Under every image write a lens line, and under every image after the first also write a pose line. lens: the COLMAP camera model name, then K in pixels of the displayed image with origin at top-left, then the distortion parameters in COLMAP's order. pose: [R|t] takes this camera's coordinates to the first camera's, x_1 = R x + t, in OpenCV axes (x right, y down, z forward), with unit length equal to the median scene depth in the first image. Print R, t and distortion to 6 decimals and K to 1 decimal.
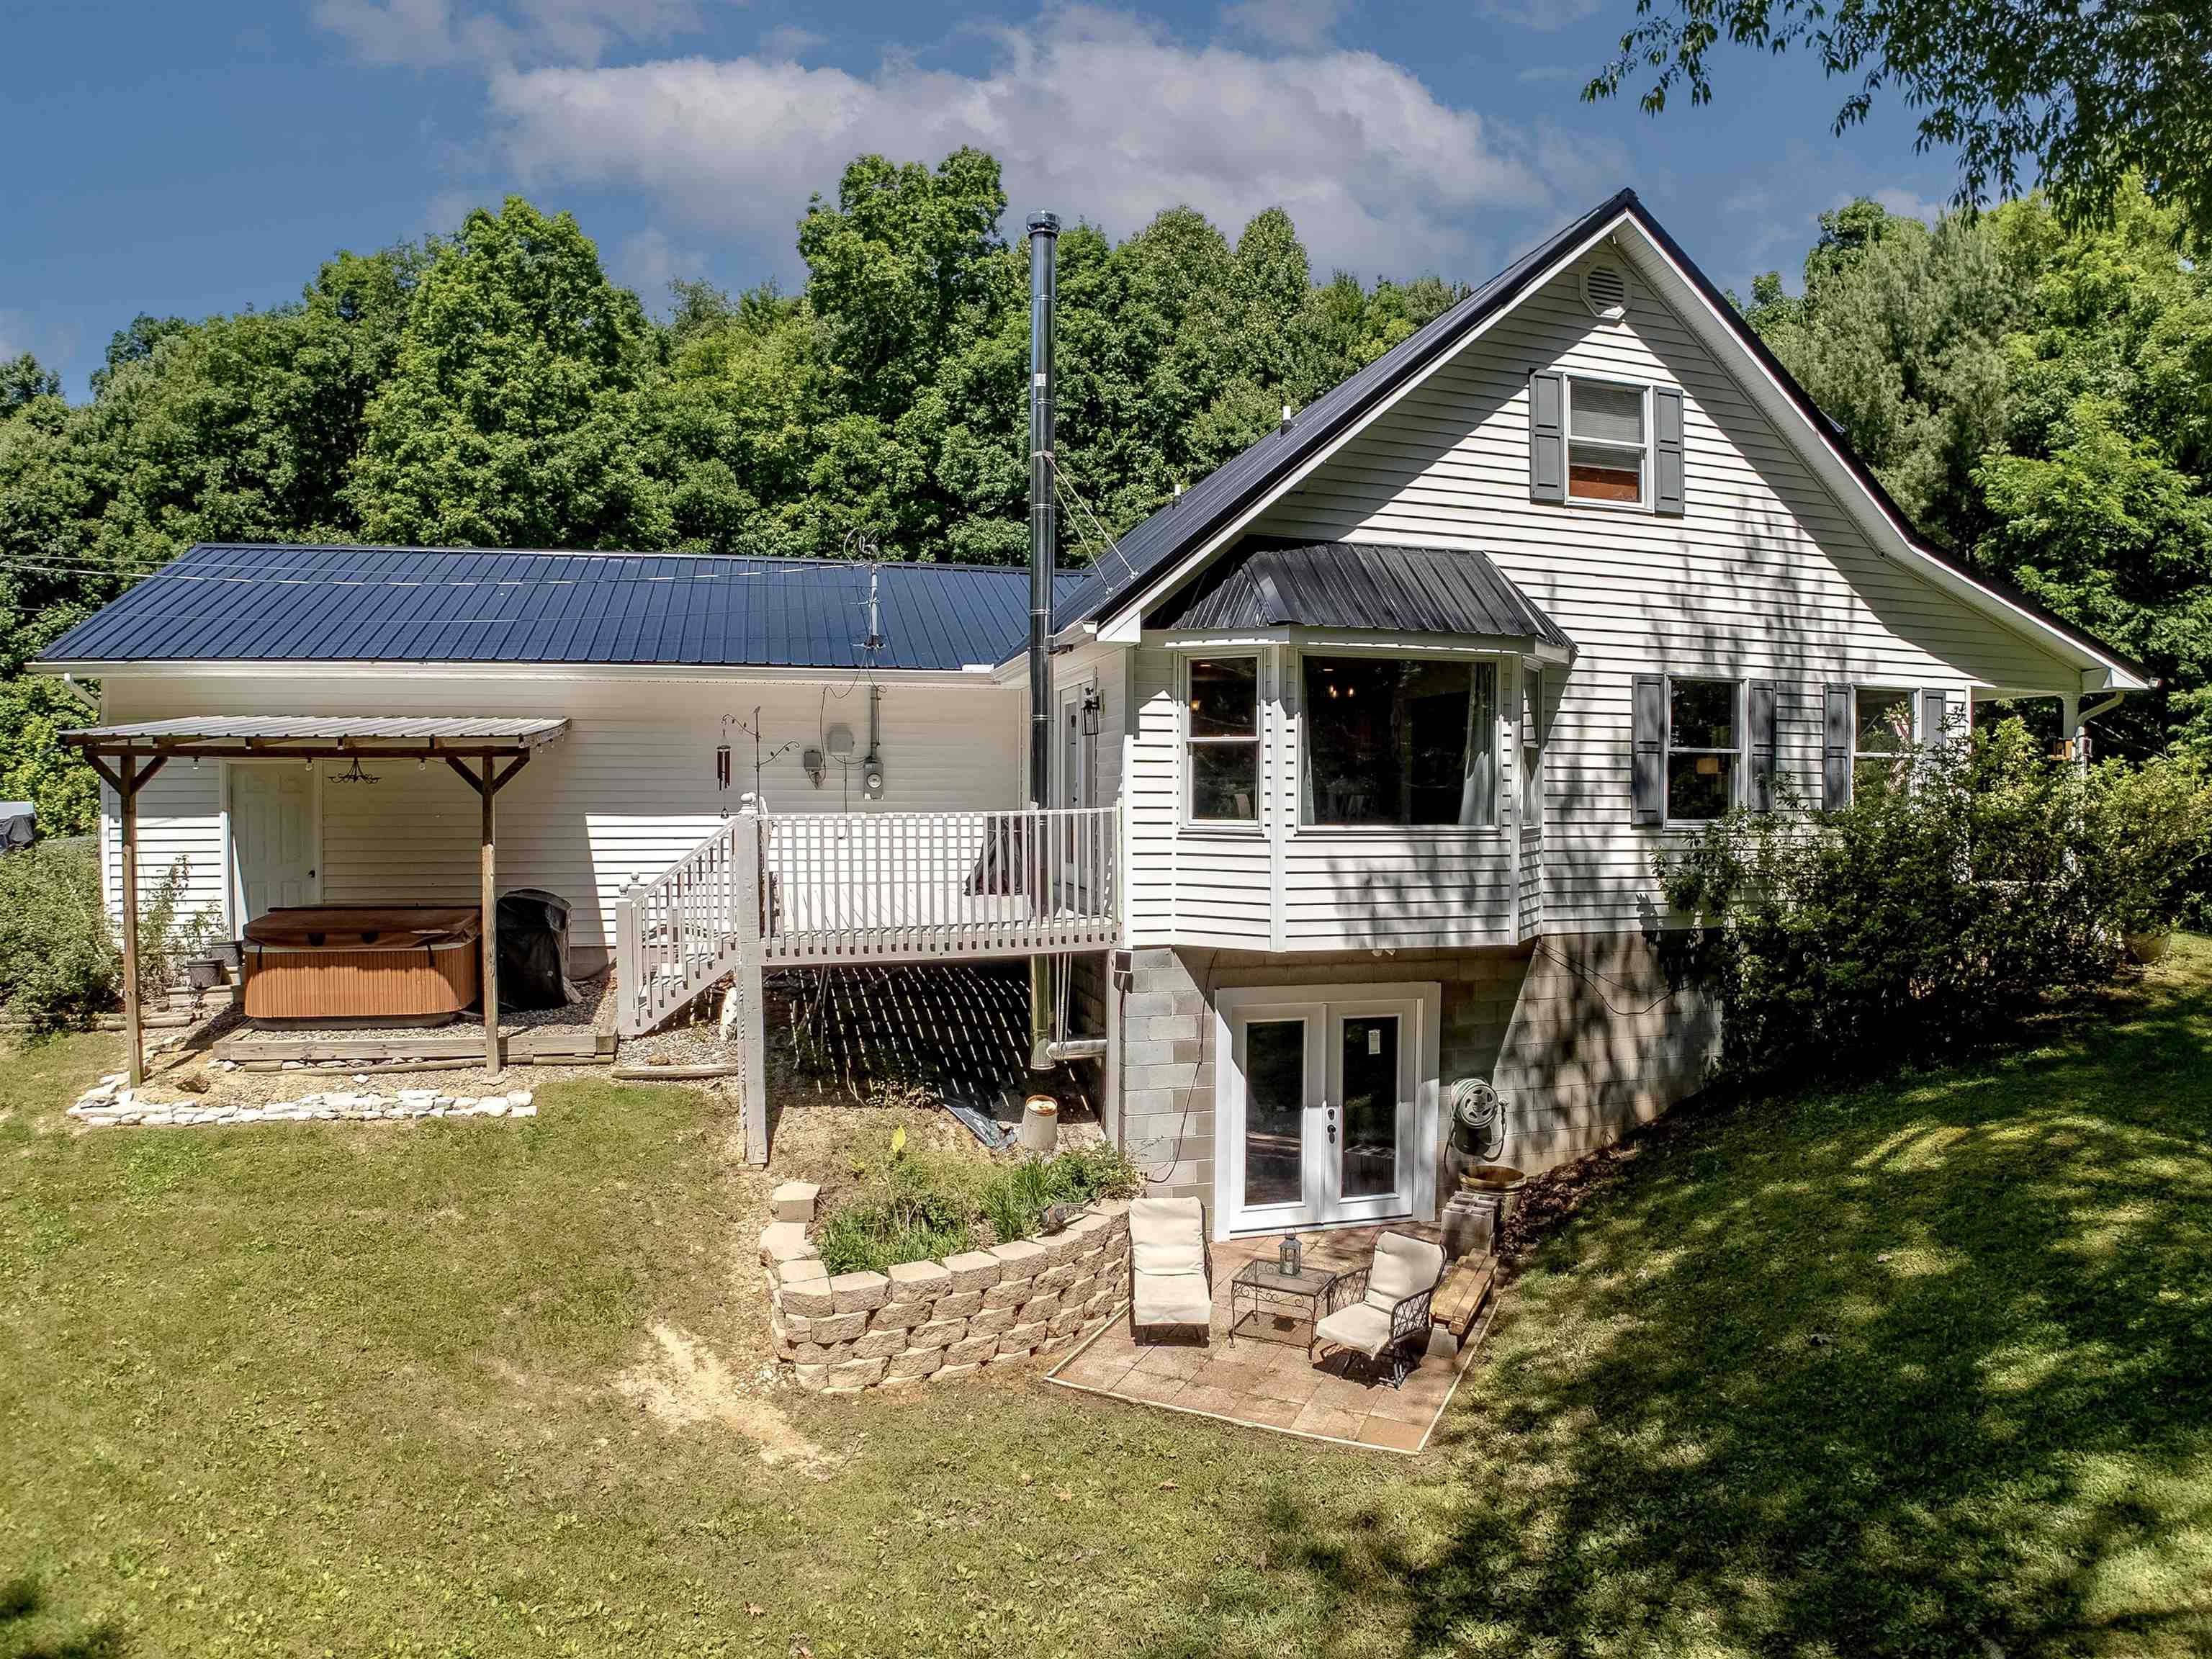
lens RADIAL K [[1388.5, 0, 1106.0], [0, 1388.5, 829.5], [0, 0, 1]] dist [-0.138972, 0.001328]
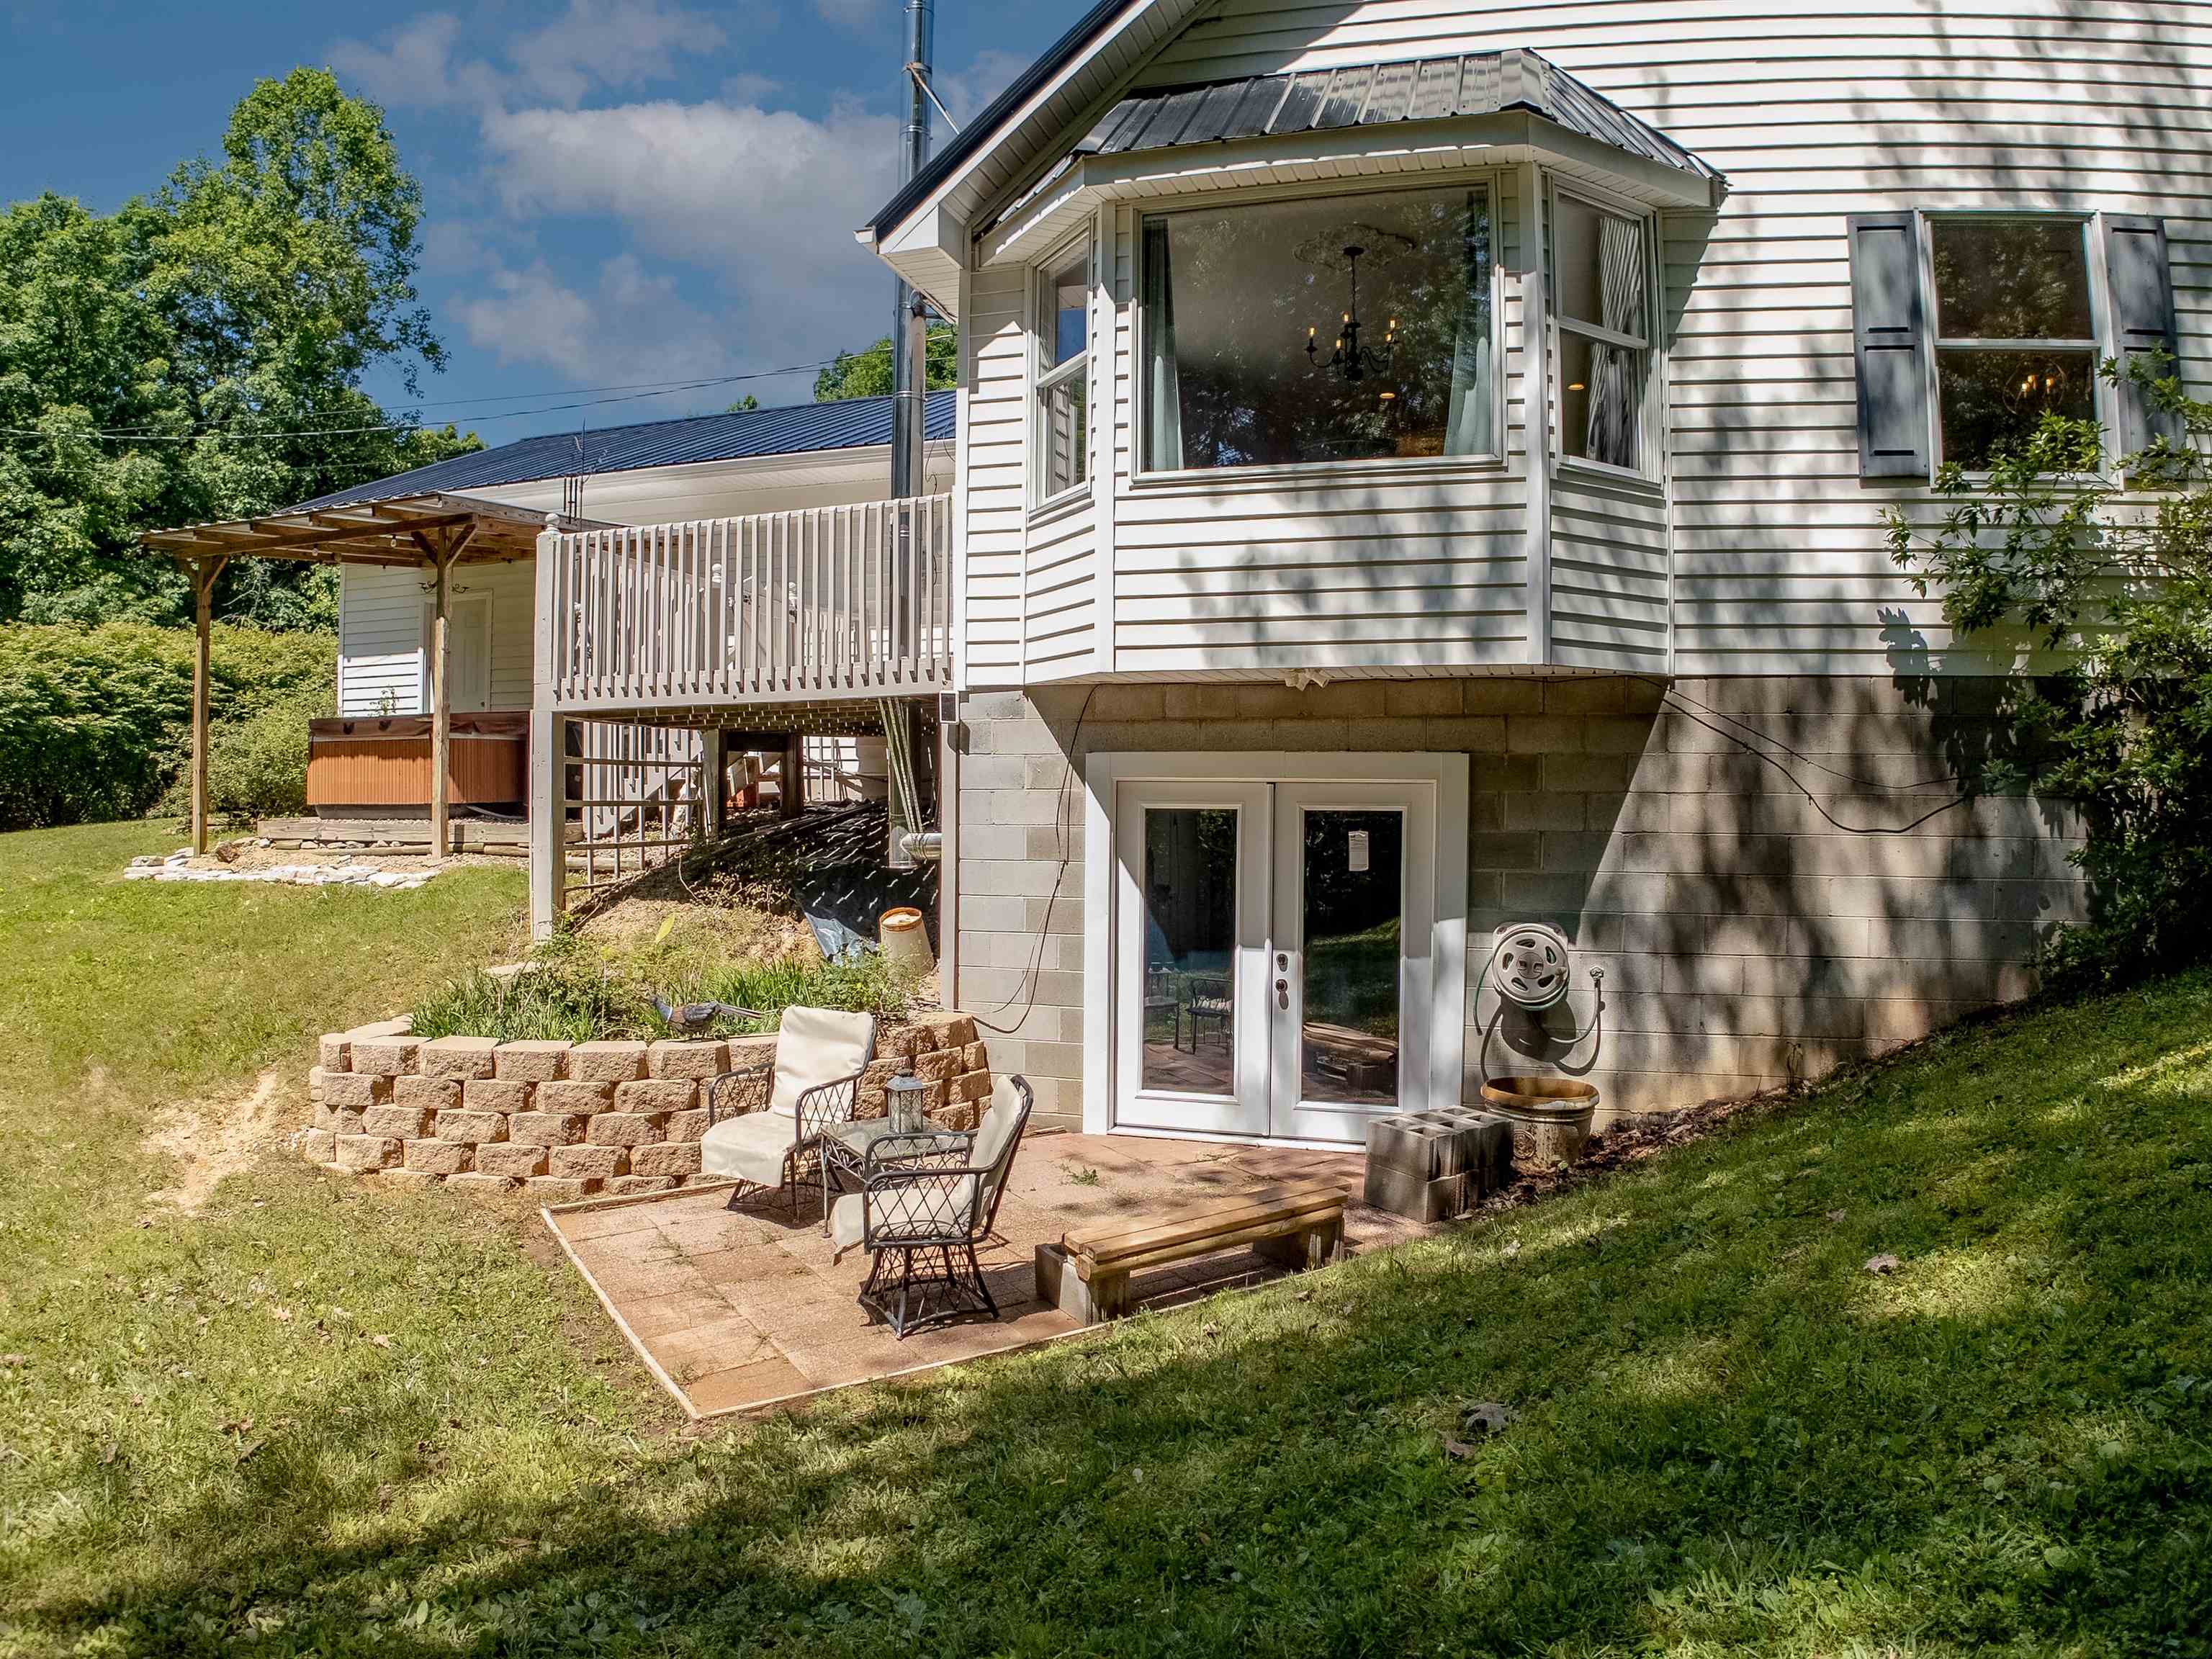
lens RADIAL K [[1388.5, 0, 1106.0], [0, 1388.5, 829.5], [0, 0, 1]] dist [-0.138972, 0.001328]
pose [[0.851324, 0.012201, -0.524498, 0.416260], [-0.025486, 0.999511, -0.018117, 0.156674], [0.524021, 0.028791, 0.851219, 0.410550]]
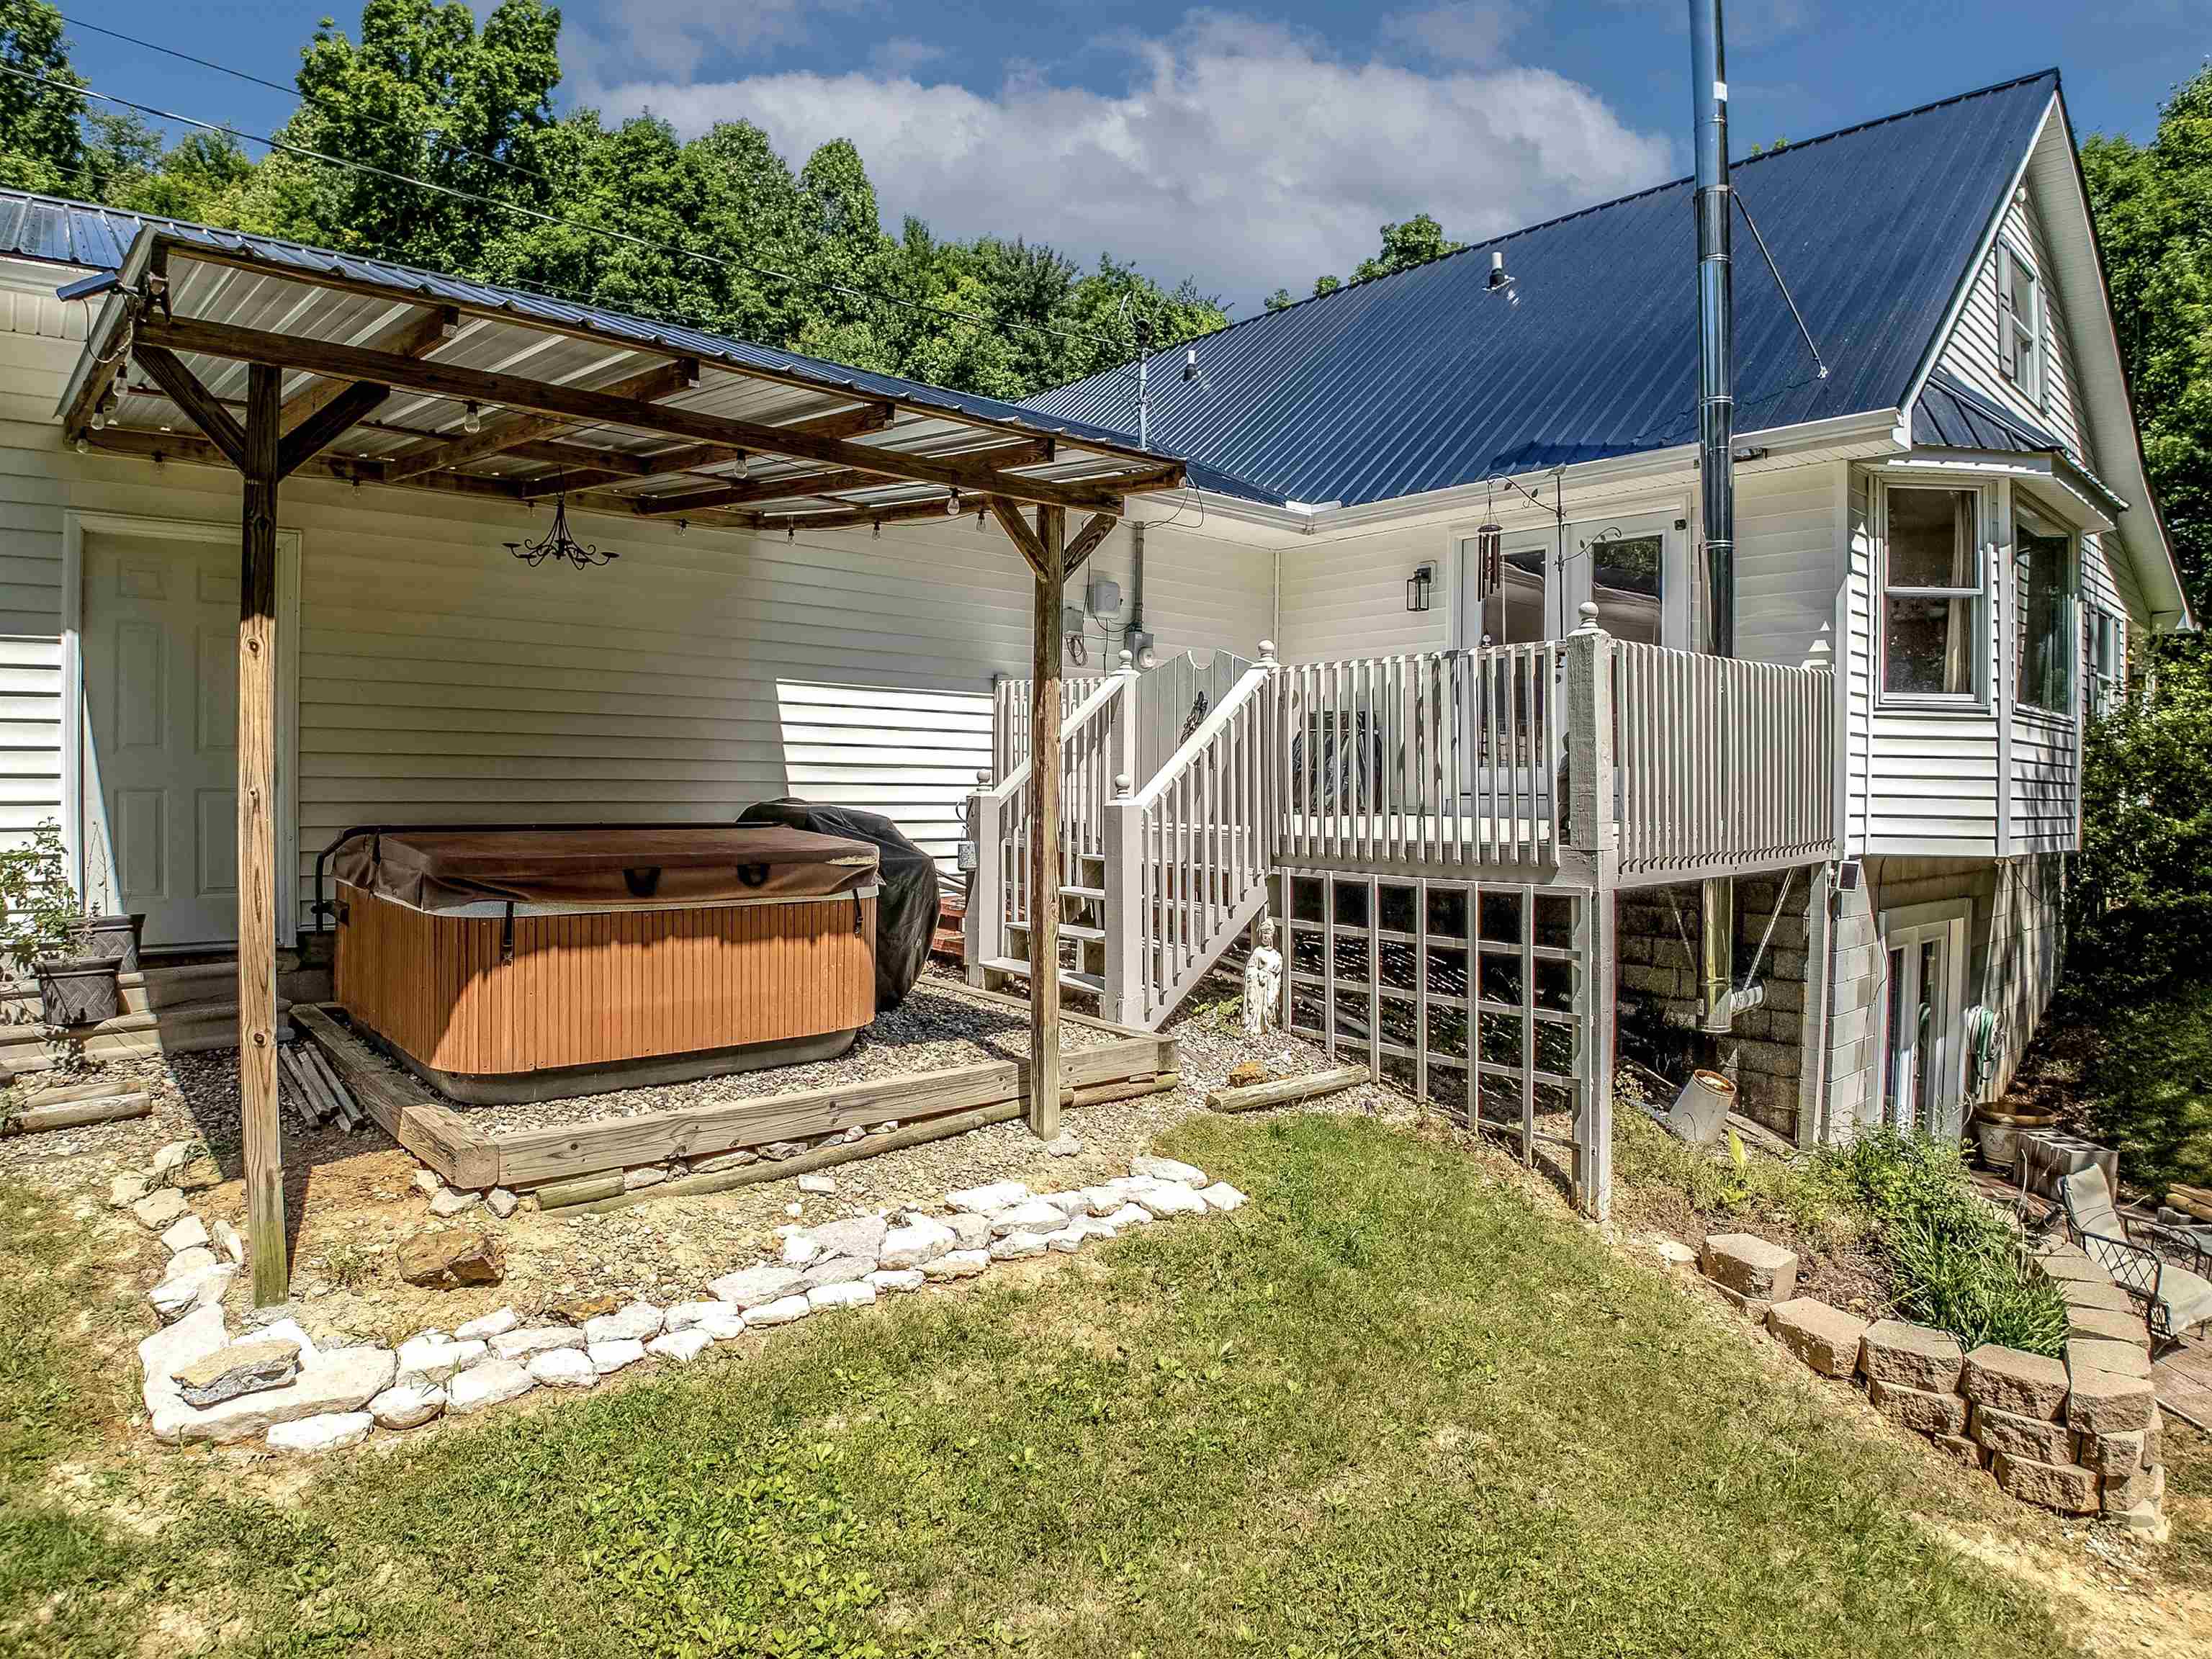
lens RADIAL K [[1367.2, 0, 1048.6], [0, 1367.2, 821.9], [0, 0, 1]] dist [-0.104837, 0.000637]
pose [[0.898681, -0.002174, 0.438597, -0.638943], [0.004920, 0.999975, -0.005126, 0.063192], [-0.438575, 0.006765, 0.898669, 0.505872]]
